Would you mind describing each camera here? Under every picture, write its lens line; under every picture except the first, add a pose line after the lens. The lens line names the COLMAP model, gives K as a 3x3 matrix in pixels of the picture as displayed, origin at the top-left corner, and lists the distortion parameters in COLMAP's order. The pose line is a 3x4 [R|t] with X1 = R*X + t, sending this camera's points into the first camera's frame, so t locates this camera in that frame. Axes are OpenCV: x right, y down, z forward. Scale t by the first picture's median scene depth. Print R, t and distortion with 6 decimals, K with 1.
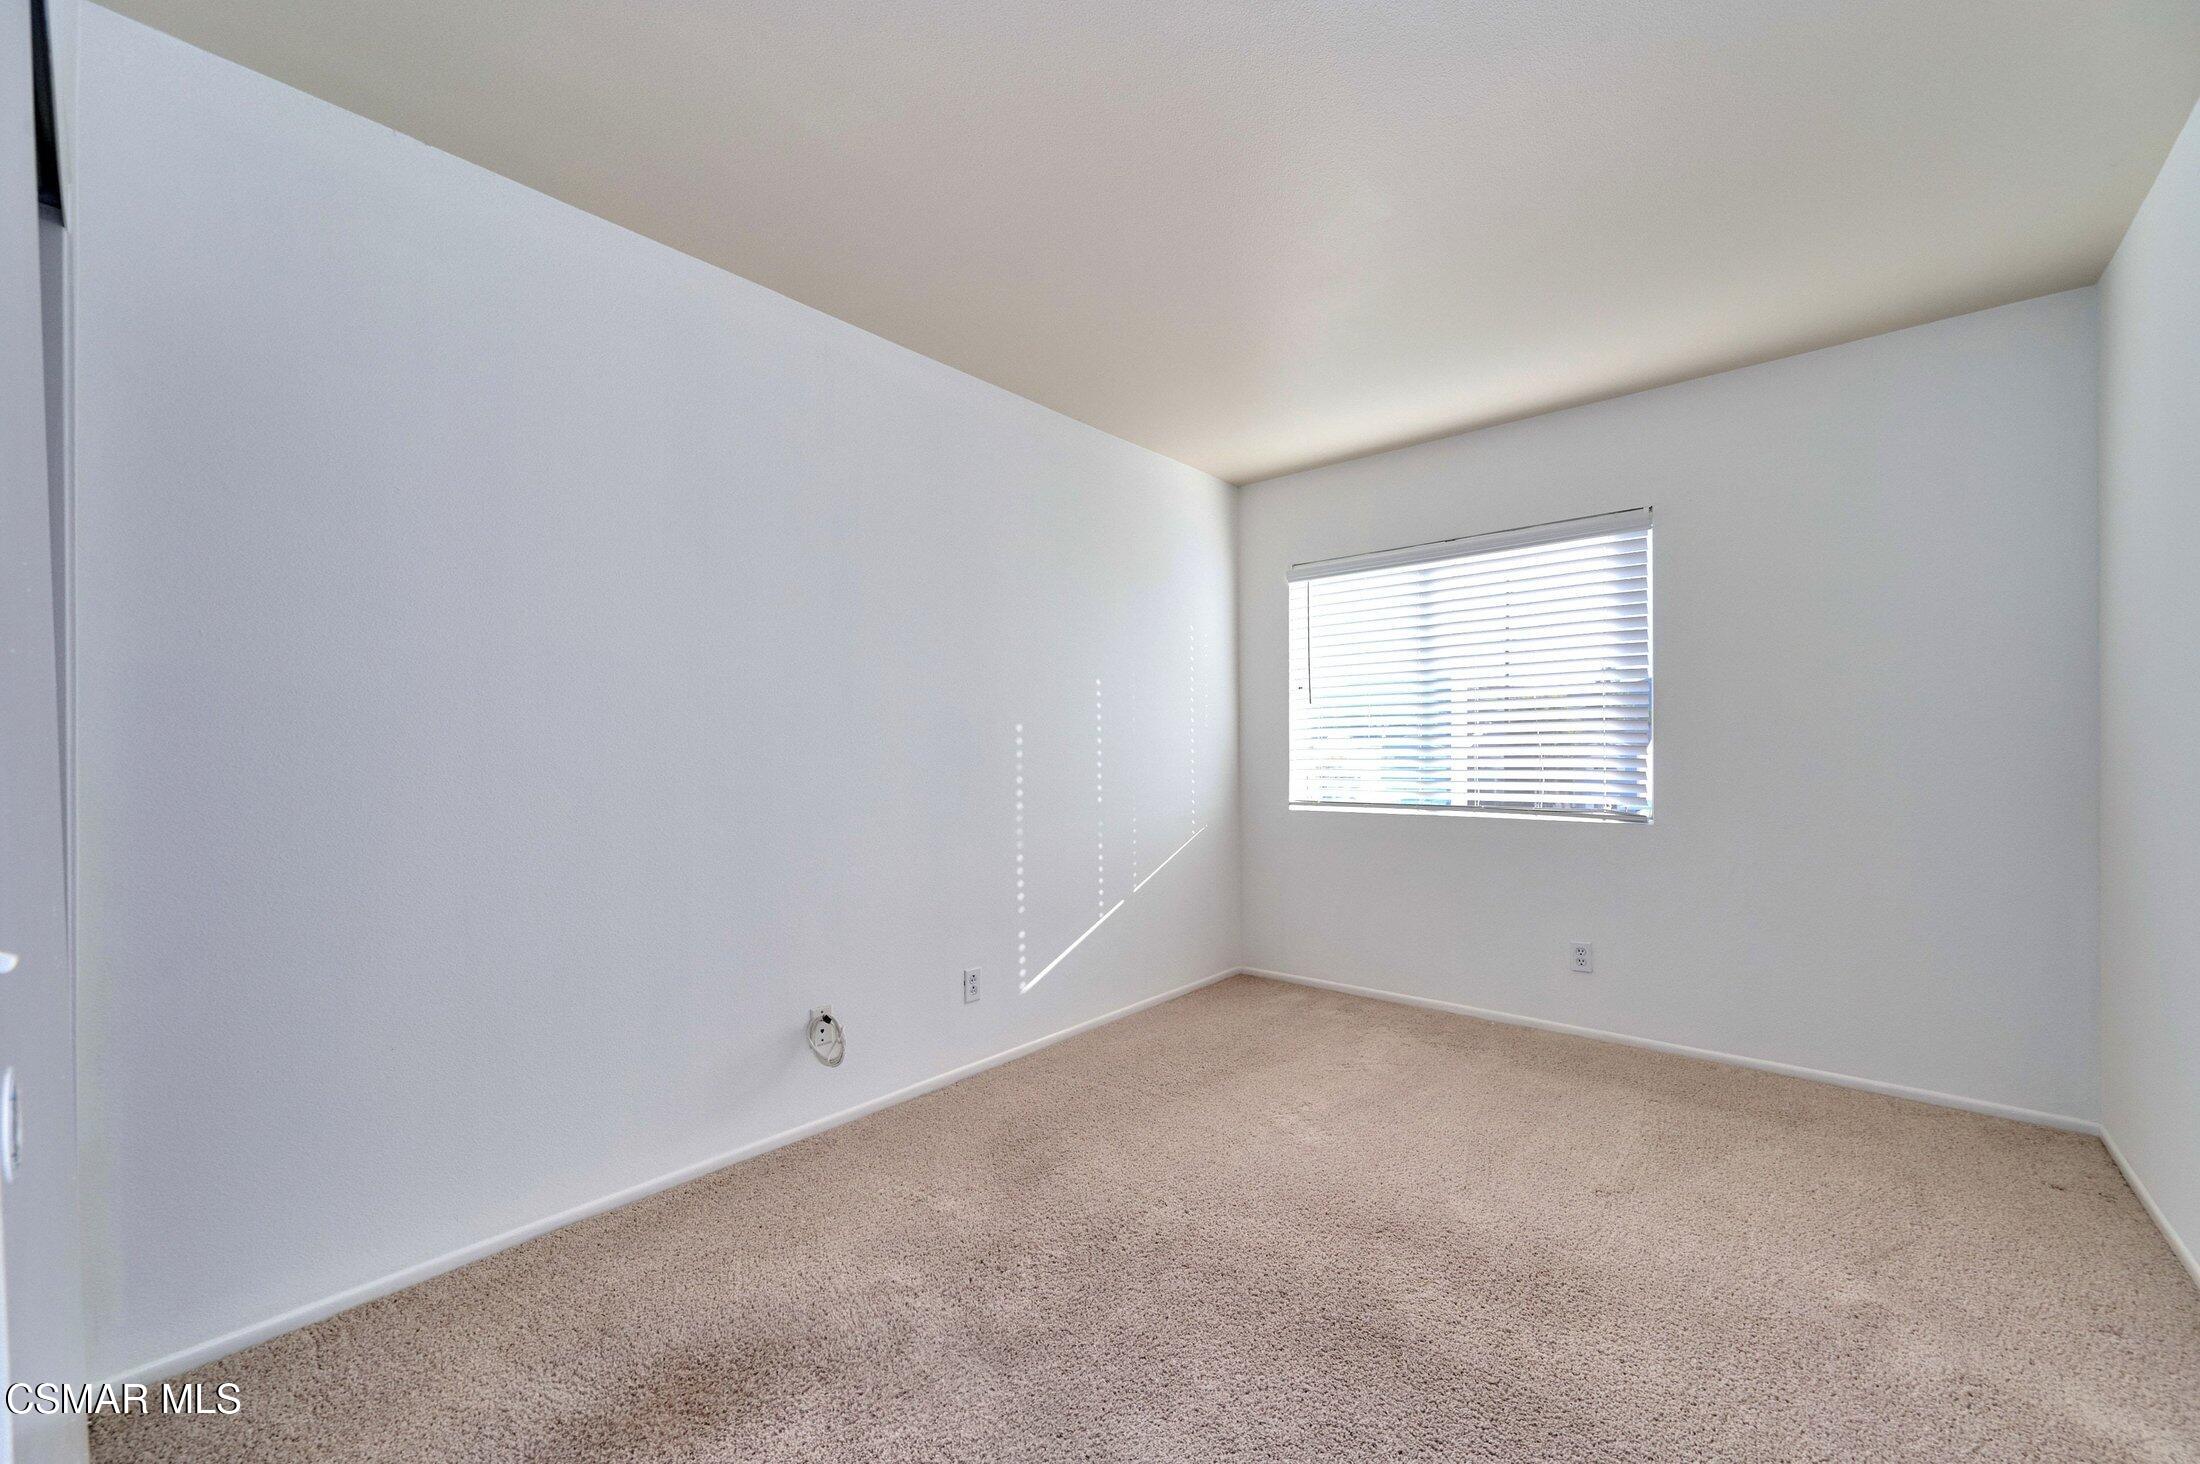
lens RADIAL K [[875.7, 0, 1105.1], [0, 875.7, 772.1], [0, 0, 1]] dist [-0.000200, 0.000263]
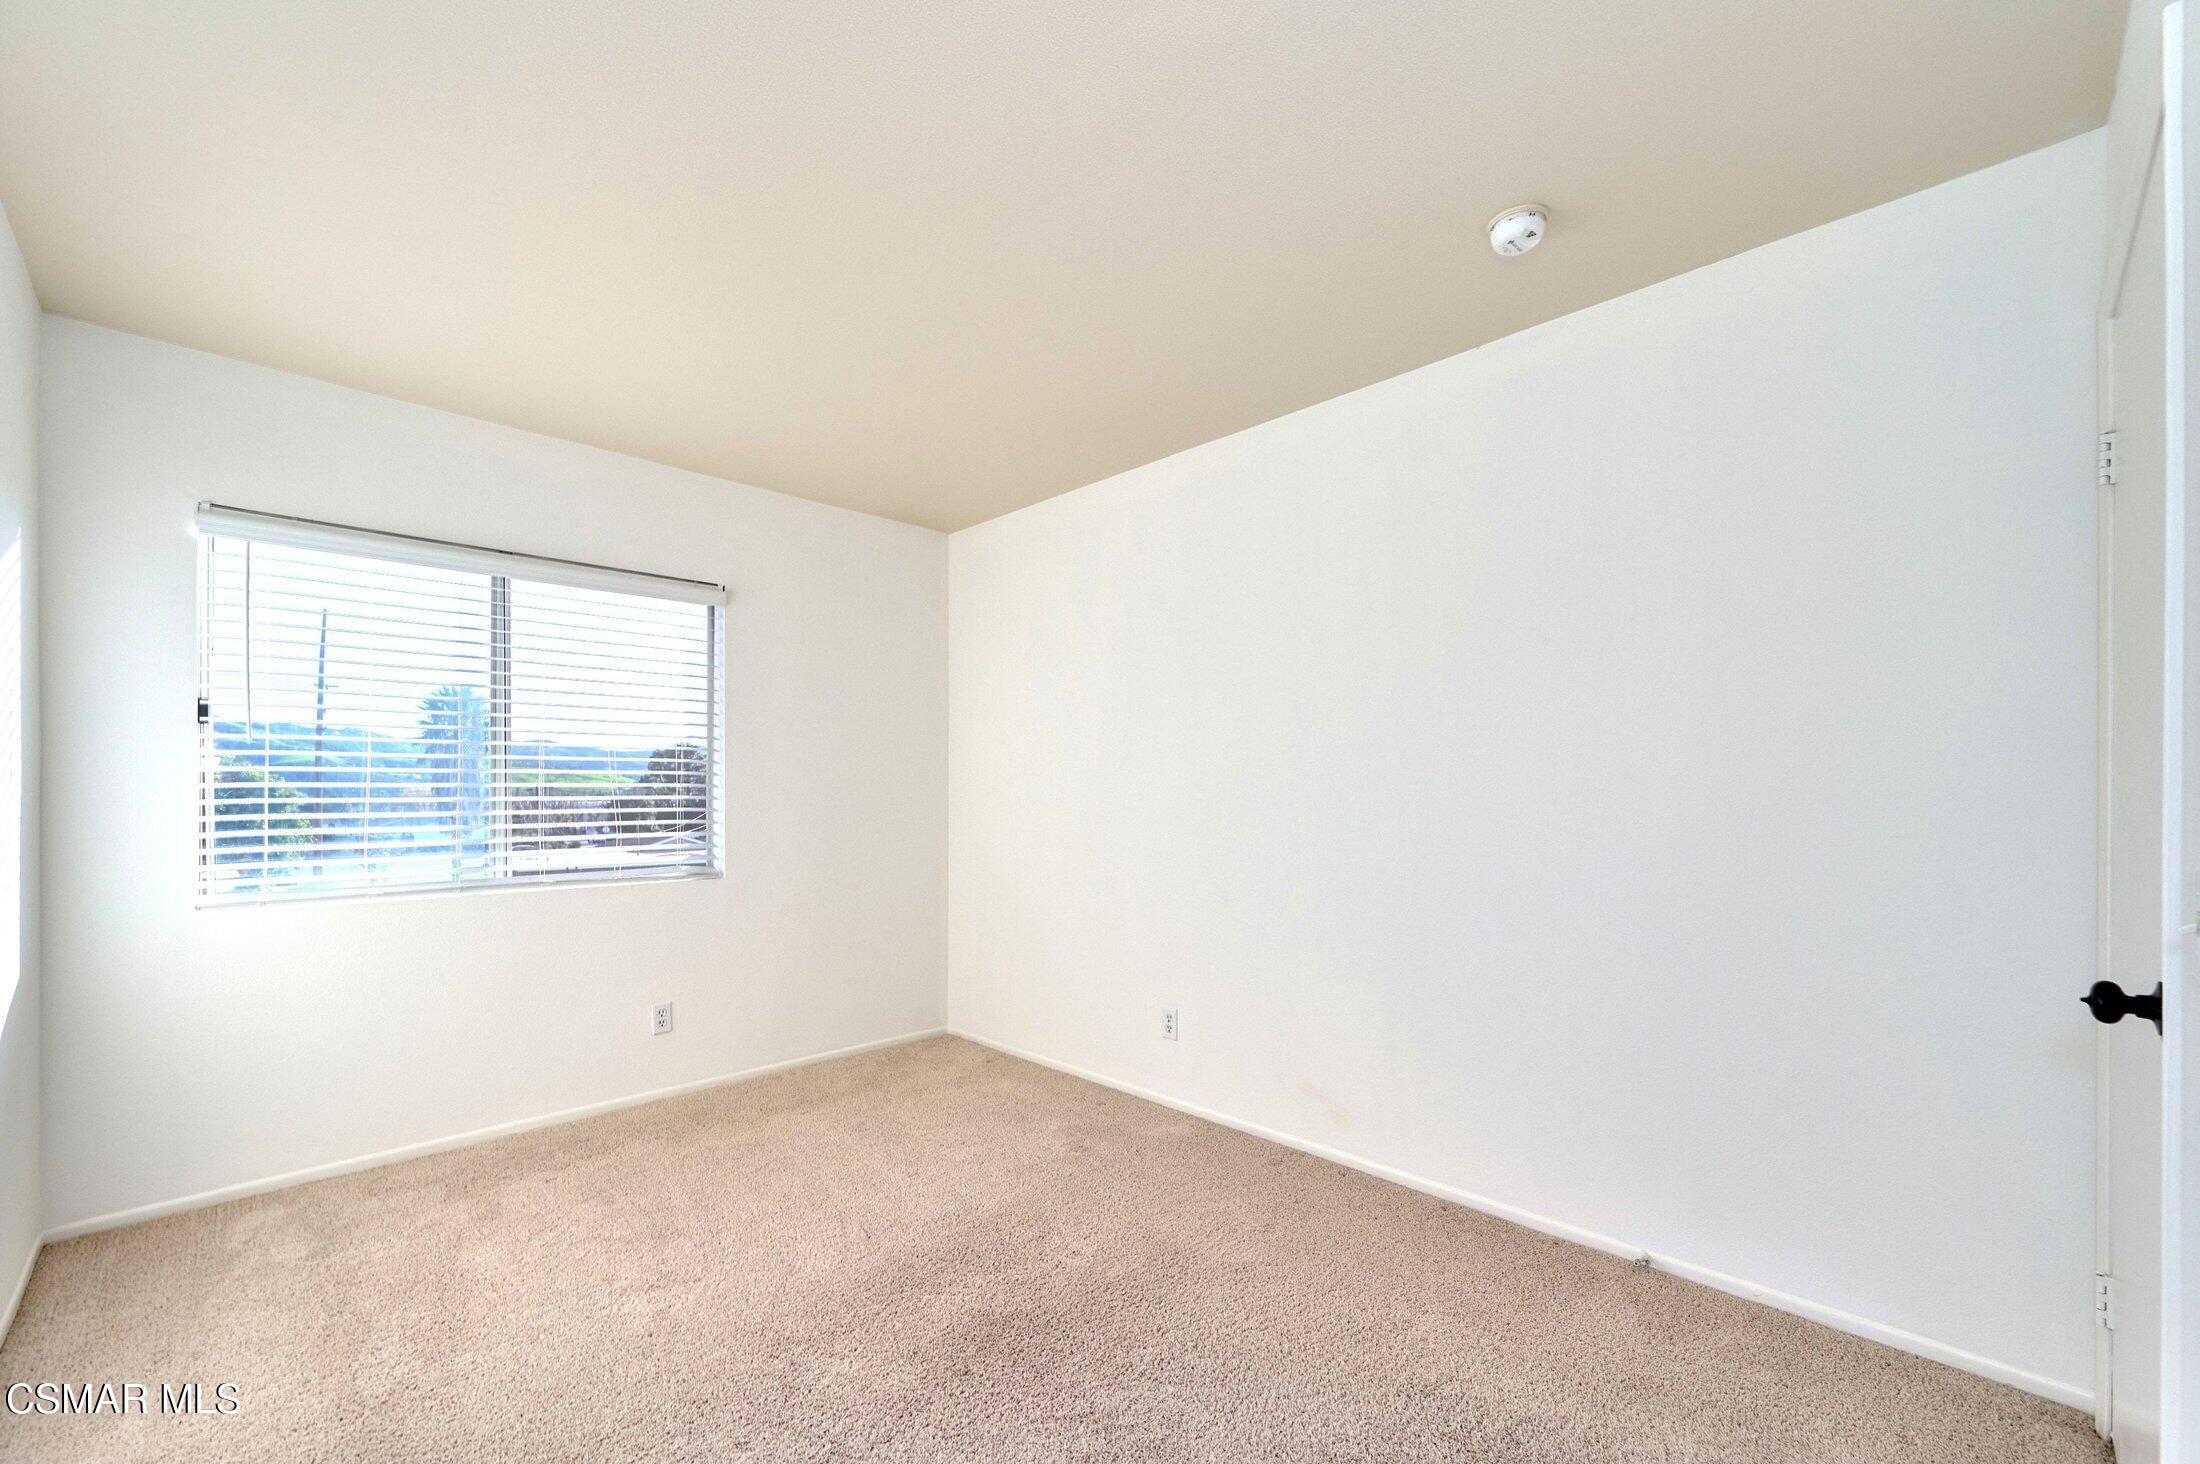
lens RADIAL K [[875.7, 0, 1105.1], [0, 875.7, 772.1], [0, 0, 1]] dist [-0.000200, 0.000263]
pose [[0.076588, 0.037315, 0.996364, -0.422472], [0.031745, 0.998702, -0.039843, -0.009243], [-0.996557, 0.034681, 0.075304, 0.433126]]
